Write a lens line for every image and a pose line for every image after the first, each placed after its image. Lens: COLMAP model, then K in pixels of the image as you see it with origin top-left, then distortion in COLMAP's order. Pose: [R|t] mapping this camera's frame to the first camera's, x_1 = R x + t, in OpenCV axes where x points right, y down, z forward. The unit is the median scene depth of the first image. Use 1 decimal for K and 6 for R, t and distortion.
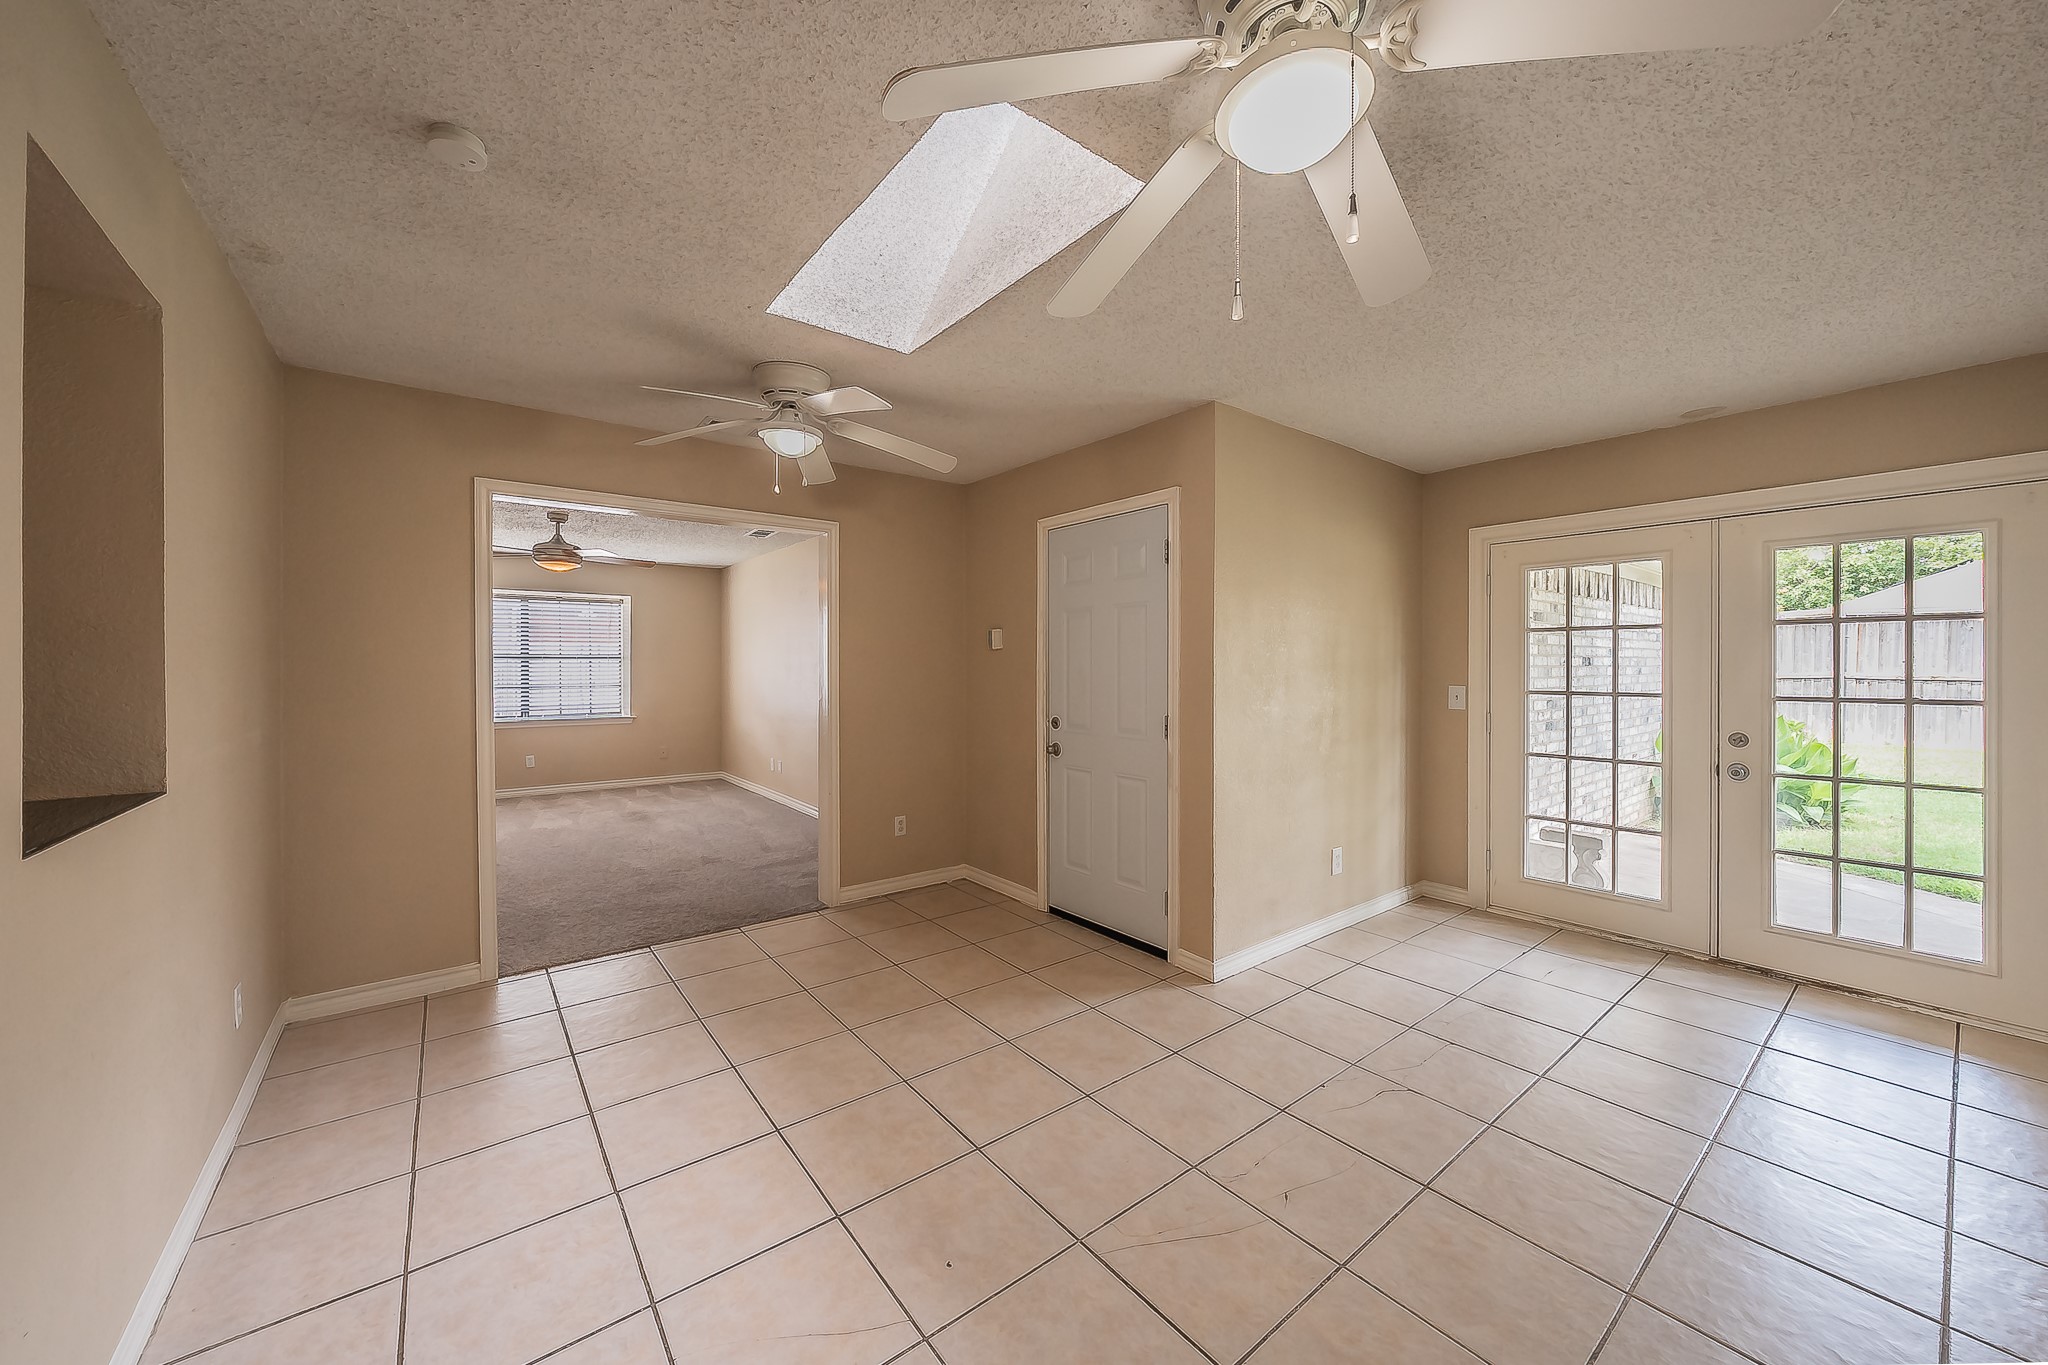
lens RADIAL K [[751.5, 0, 1029.4], [0, 751.5, 670.8], [0, 0, 1]] dist [-0.001270, -0.000044]
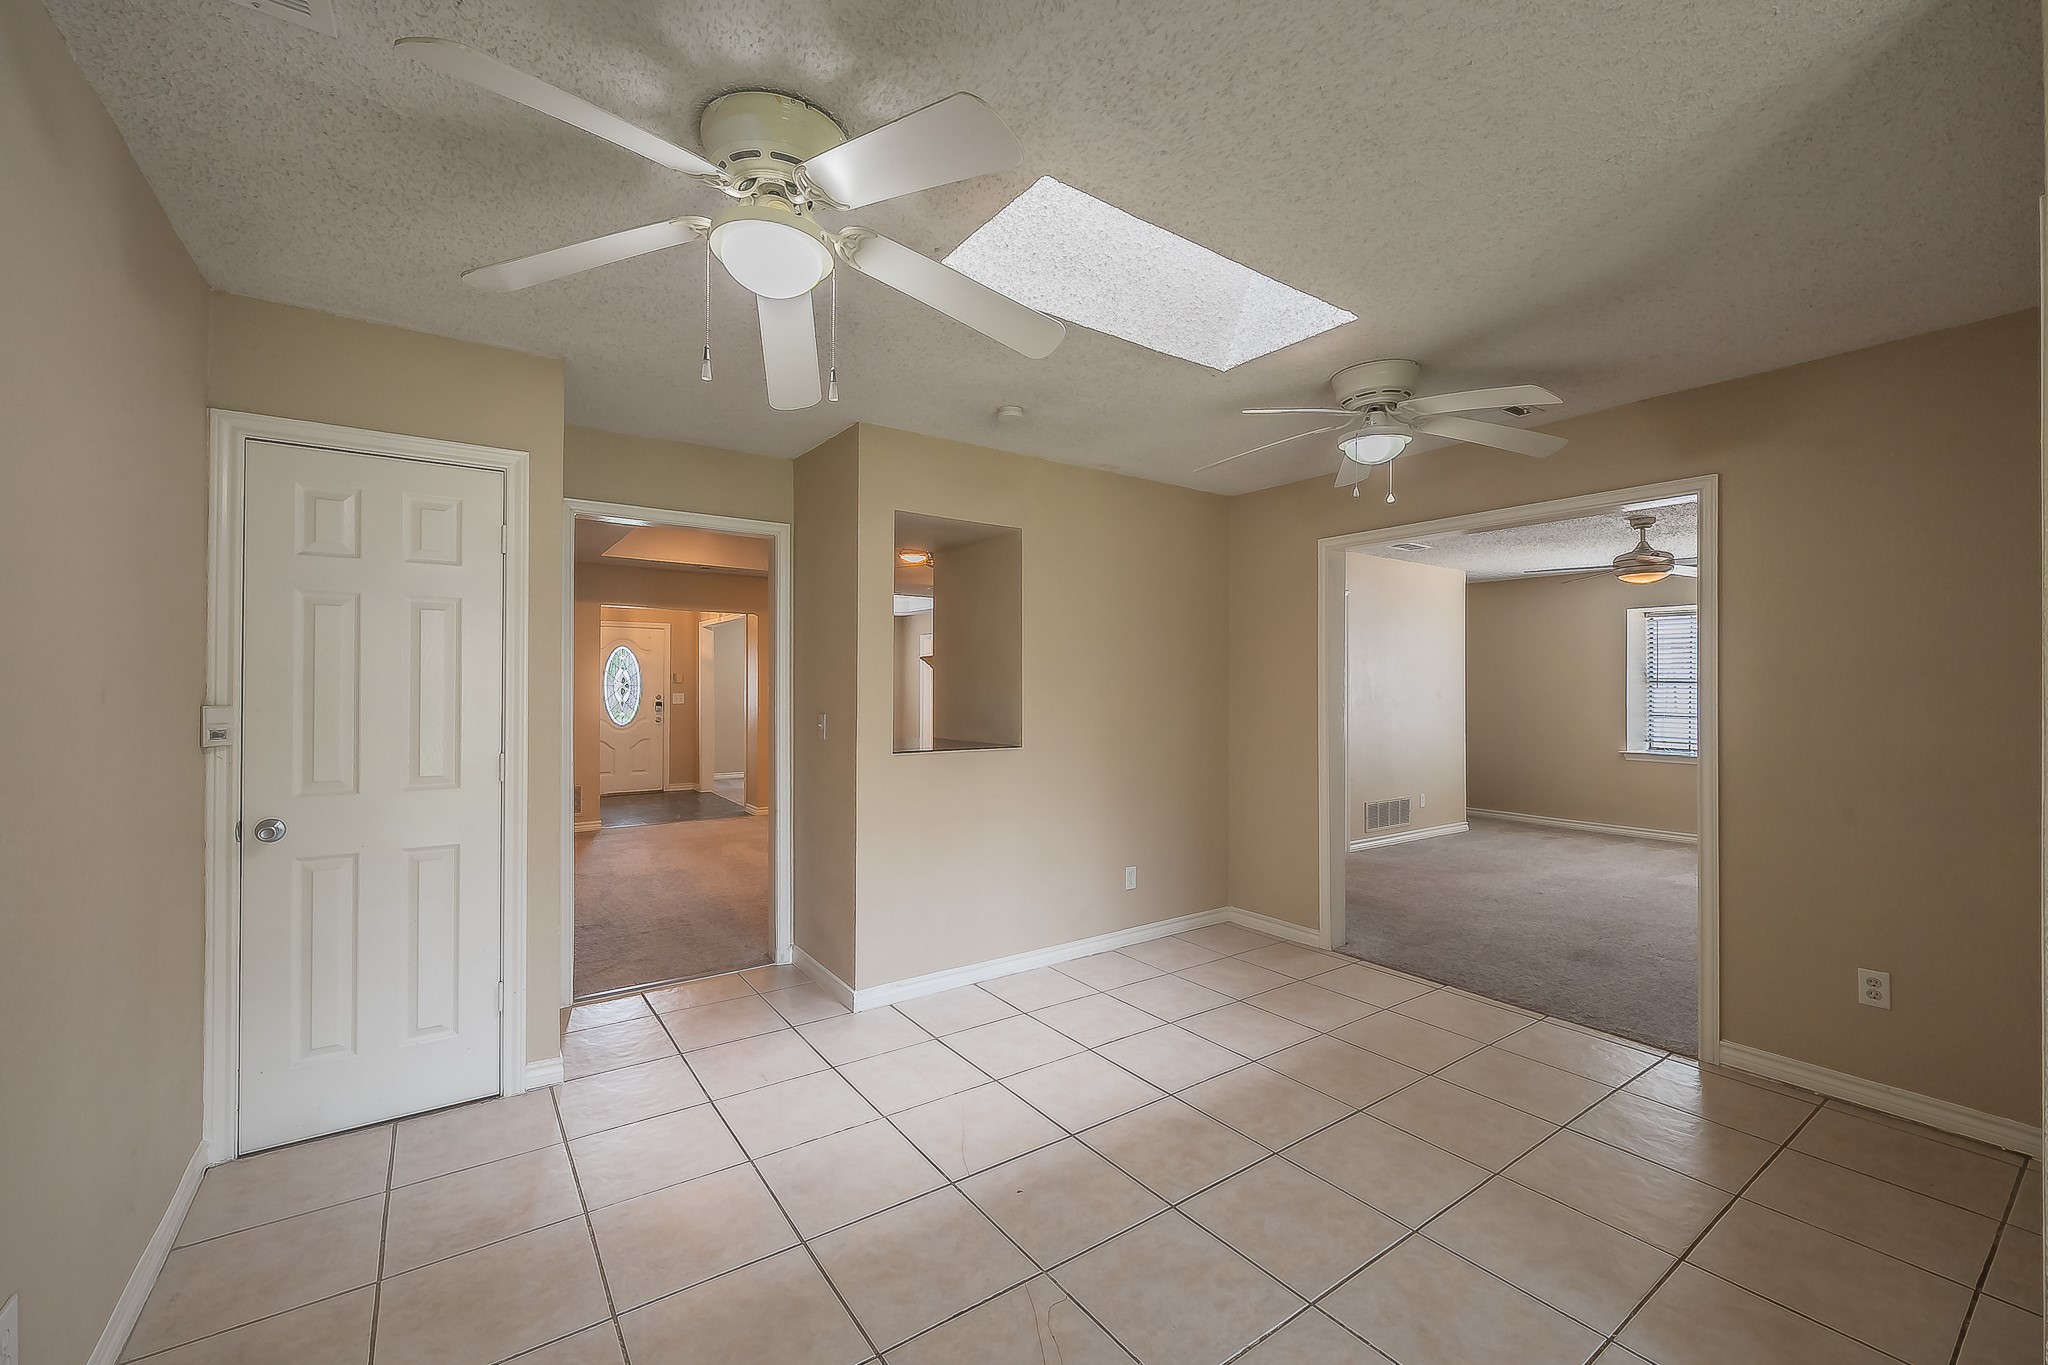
lens RADIAL K [[804.0, 0, 989.2], [0, 804.0, 681.9], [0, 0, 1]] dist [0.001790, 0.000251]
pose [[-0.071836, -0.008667, -0.997379, 0.607797], [-0.011525, 0.999903, -0.007859, -0.004526], [0.997350, 0.010930, -0.071929, 0.532539]]
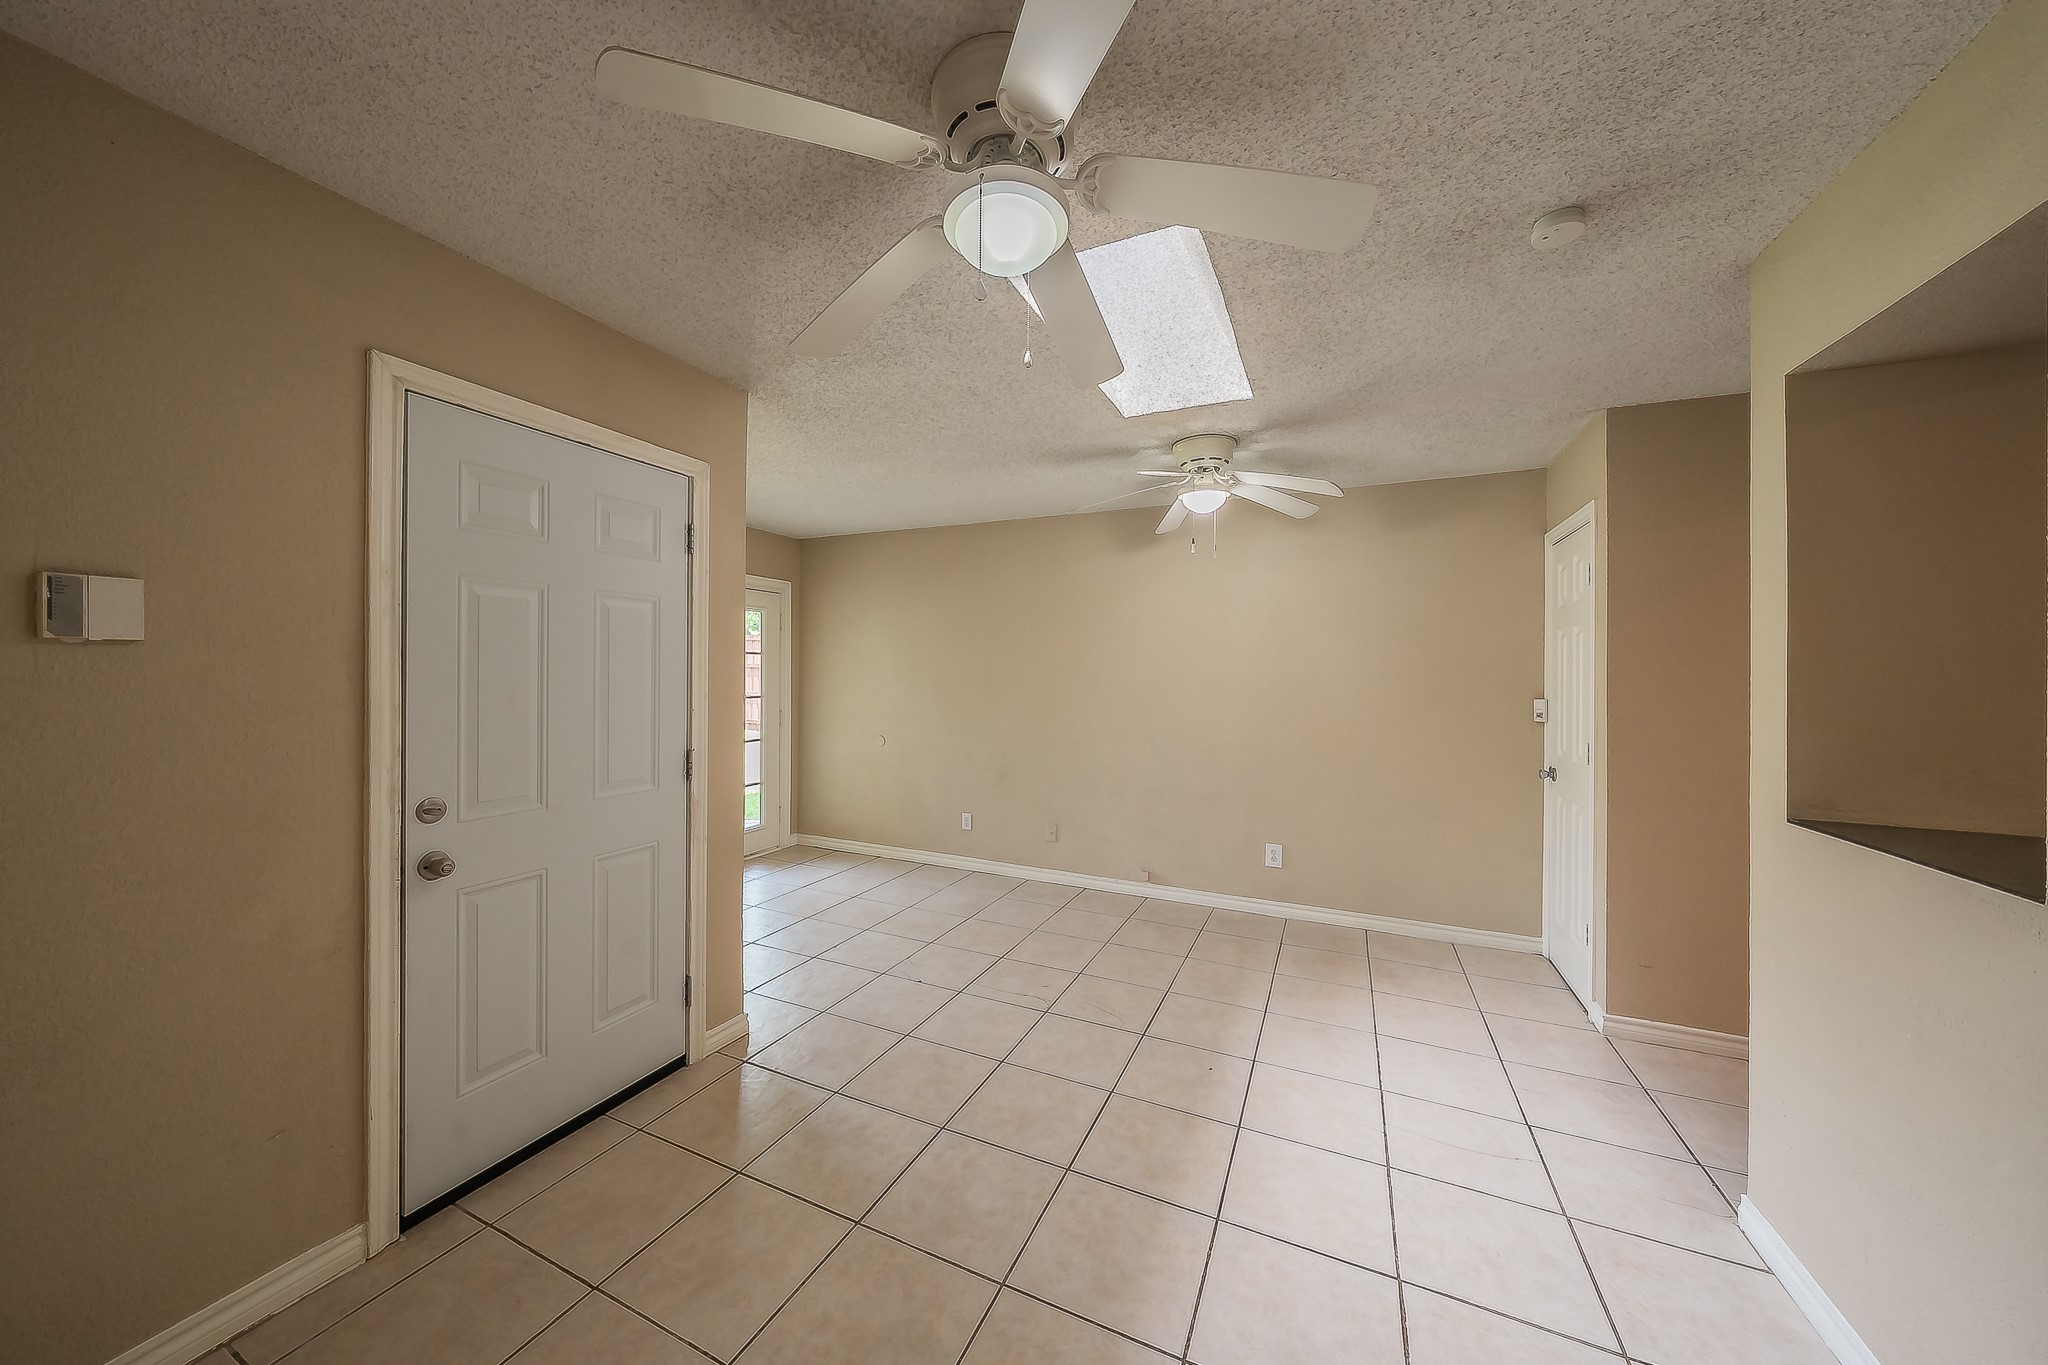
lens RADIAL K [[712.0, 0, 1019.9], [0, 712.0, 676.9], [0, 0, 1]] dist [-0.000892, 0.000478]
pose [[-0.467269, -0.004787, 0.884102, -0.638855], [-0.002534, 0.999988, 0.004075, -0.020507], [-0.884112, -0.000337, -0.467275, 1.058792]]
